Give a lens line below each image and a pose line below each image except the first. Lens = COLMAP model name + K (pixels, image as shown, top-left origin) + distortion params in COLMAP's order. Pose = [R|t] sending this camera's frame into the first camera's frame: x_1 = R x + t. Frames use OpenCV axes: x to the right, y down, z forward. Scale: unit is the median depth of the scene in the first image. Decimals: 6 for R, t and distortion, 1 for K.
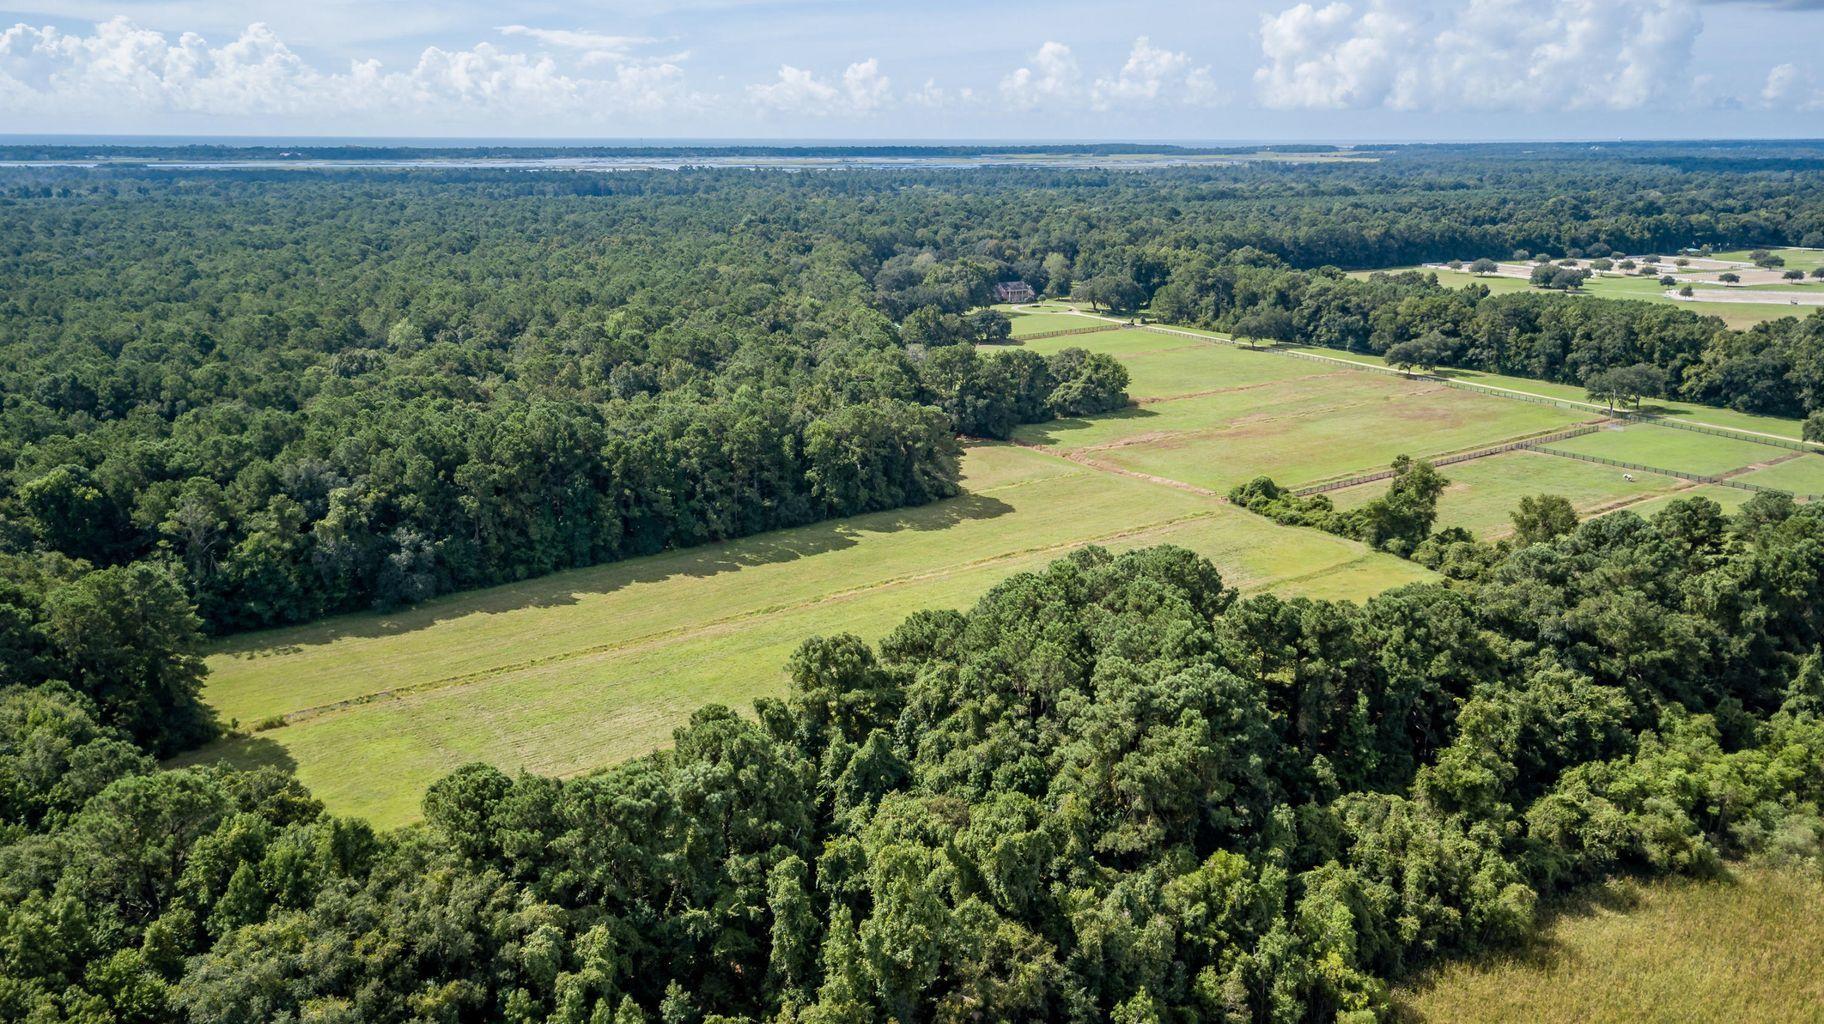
lens RADIAL K [[1450.0, 0, 912.0], [0, 1450.0, 512.0], [0, 0, 1]] dist [0.052138, -0.006307]
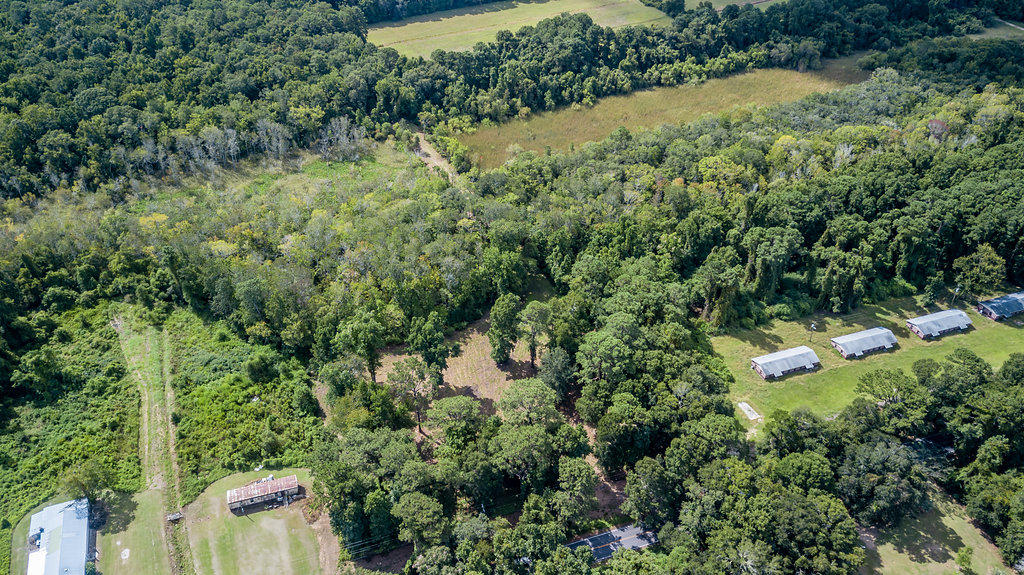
lens RADIAL K [[814.1, 0, 512.0], [0, 814.1, 287.5], [0, 0, 1]] dist [0.052138, -0.006307]
pose [[0.995541, 0.067811, -0.065578, 0.216536], [-0.040092, 0.933414, 0.356555, -0.090753], [0.085389, -0.352336, 0.931970, -1.928557]]
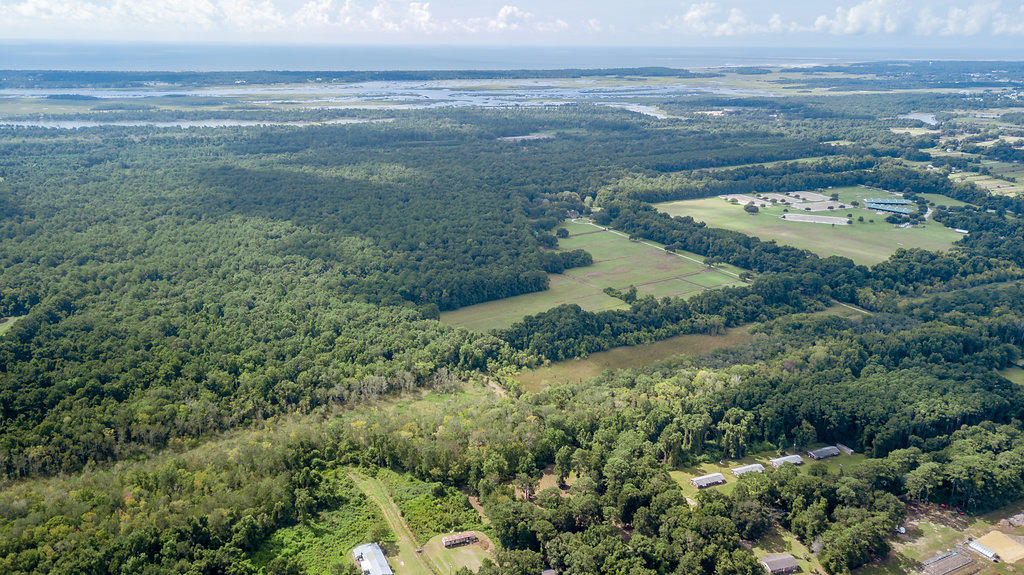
lens RADIAL K [[814.1, 0, 512.0], [0, 814.1, 287.5], [0, 0, 1]] dist [0.052138, -0.006307]
pose [[0.999241, 0.019195, -0.033882, 0.001224], [-0.017924, 0.999138, 0.037445, -0.237226], [0.034572, -0.036810, 0.998724, -3.561100]]
